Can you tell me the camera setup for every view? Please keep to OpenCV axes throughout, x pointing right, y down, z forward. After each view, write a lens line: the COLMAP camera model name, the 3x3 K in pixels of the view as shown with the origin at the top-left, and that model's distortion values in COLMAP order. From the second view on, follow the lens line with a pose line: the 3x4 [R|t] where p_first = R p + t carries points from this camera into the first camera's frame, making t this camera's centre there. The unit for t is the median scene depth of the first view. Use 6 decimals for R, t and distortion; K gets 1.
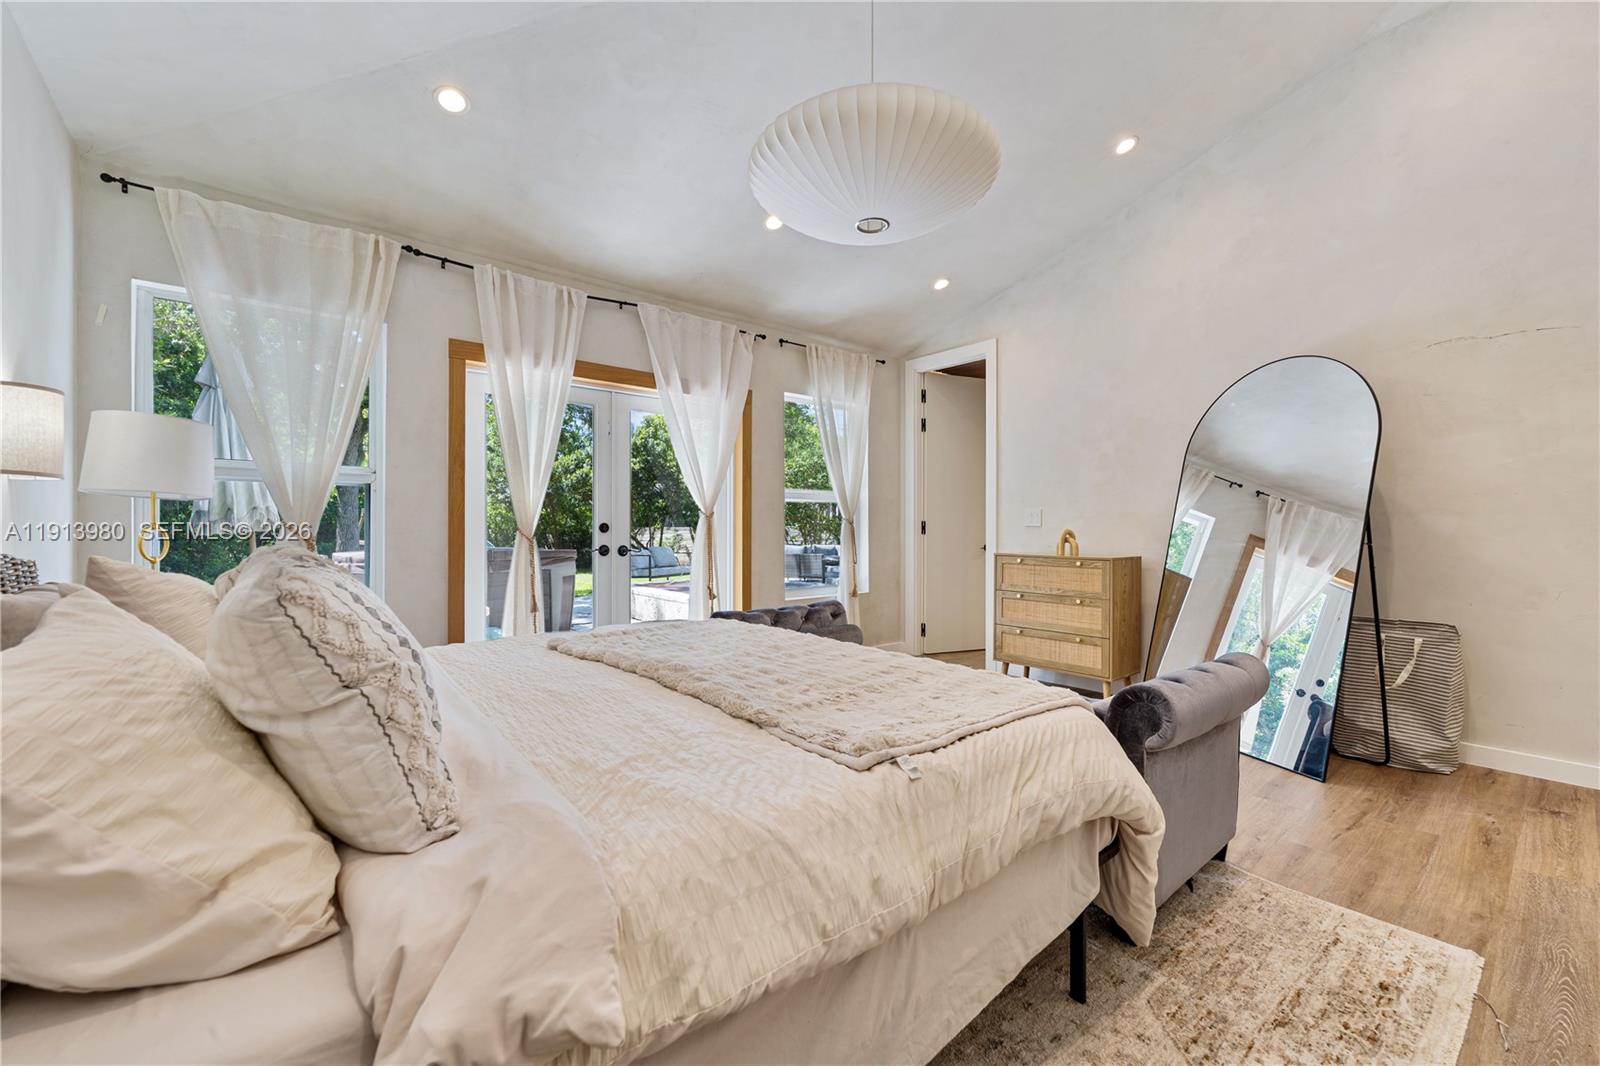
lens RADIAL K [[667.3, 0, 799.2], [0, 667.3, 522.6], [0, 0, 1]] dist [0.001479, 0.000555]
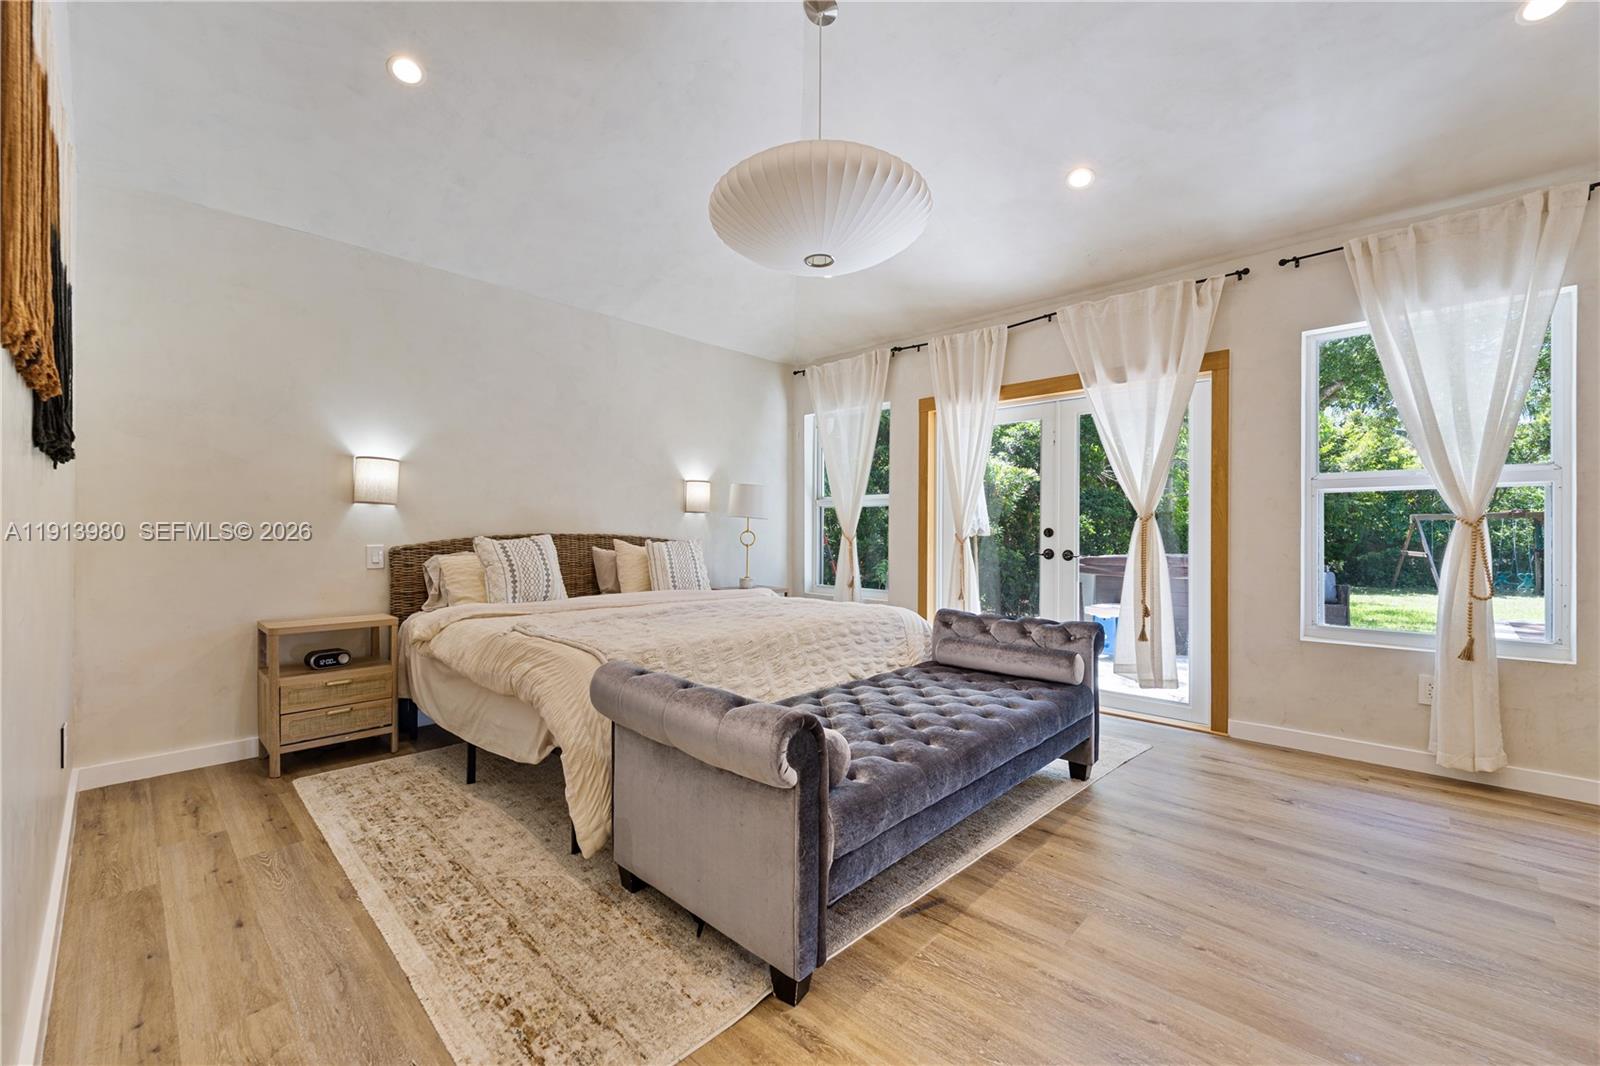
lens RADIAL K [[655.9, 0, 794.6], [0, 655.9, 536.7], [0, 0, 1]] dist [0.000287, -0.000008]
pose [[0.090592, 0.004024, -0.995880, 0.709011], [0.004231, 0.999981, 0.004426, 0.008025], [0.995879, -0.004614, 0.090573, 0.508041]]
